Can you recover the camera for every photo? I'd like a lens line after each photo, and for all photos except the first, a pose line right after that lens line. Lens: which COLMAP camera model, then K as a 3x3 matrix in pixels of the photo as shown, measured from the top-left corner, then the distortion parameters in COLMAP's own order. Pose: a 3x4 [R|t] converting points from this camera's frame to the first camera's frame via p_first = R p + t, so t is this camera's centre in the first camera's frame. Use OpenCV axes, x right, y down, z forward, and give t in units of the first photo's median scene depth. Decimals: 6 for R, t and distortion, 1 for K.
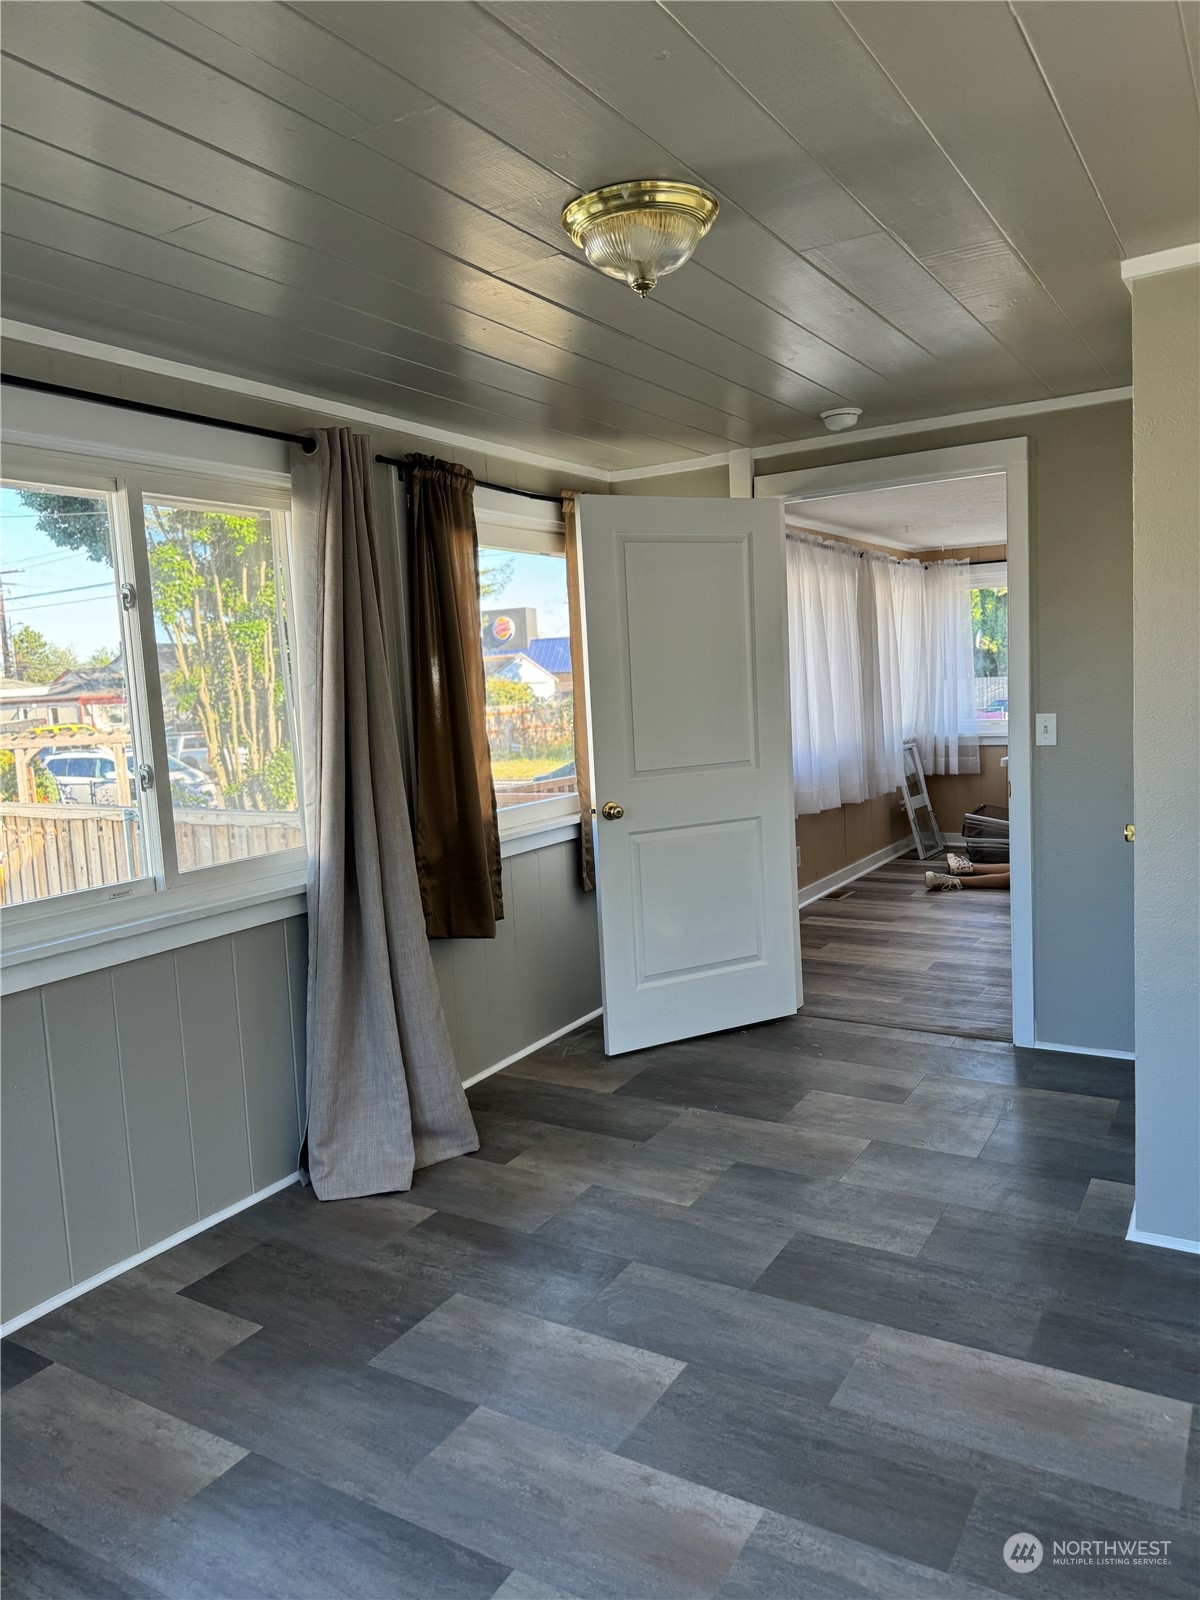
lens RADIAL K [[1131.5, 0, 600.0], [0, 1131.5, 800.0], [0, 0, 1]] dist [0.157376, -0.282284]
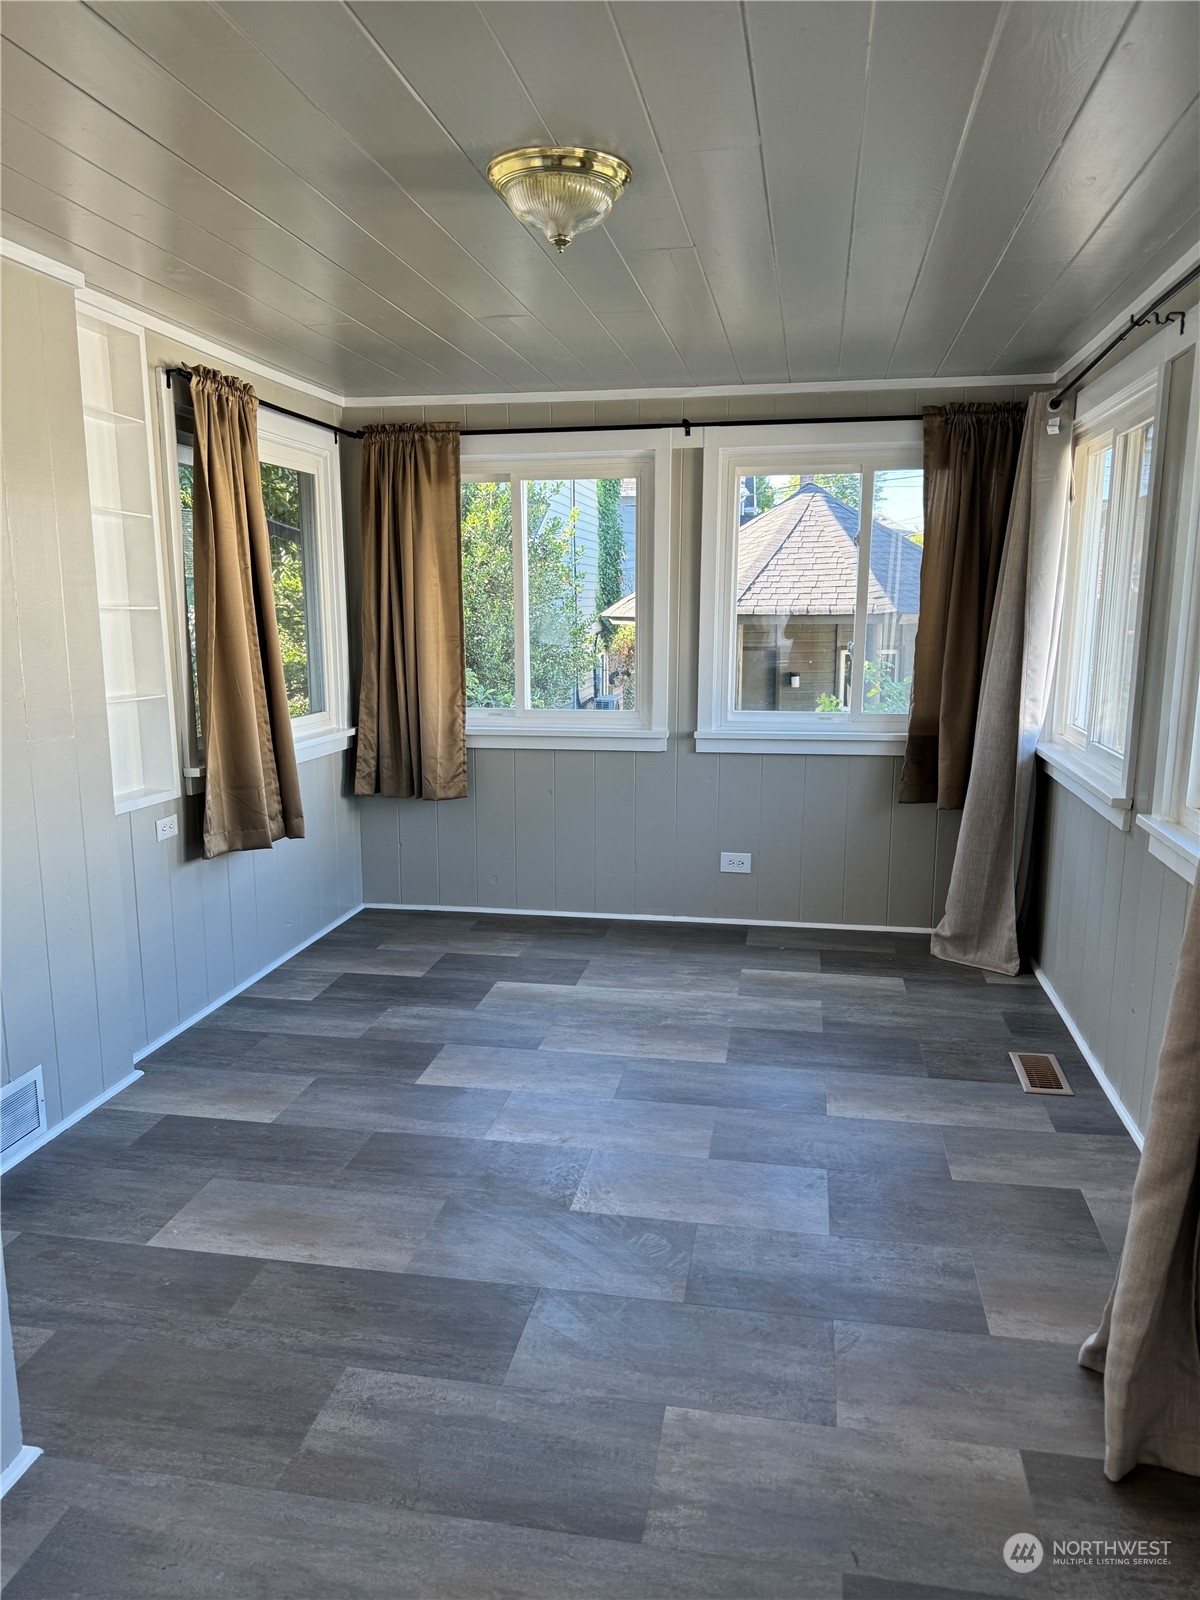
lens RADIAL K [[1131.5, 0, 600.0], [0, 1131.5, 800.0], [0, 0, 1]] dist [0.157376, -0.282284]
pose [[-0.934321, 0.112126, -0.338337, 0.341085], [0.010349, 0.957365, 0.288696, -0.204885], [0.356283, 0.266233, -0.895646, 1.690697]]
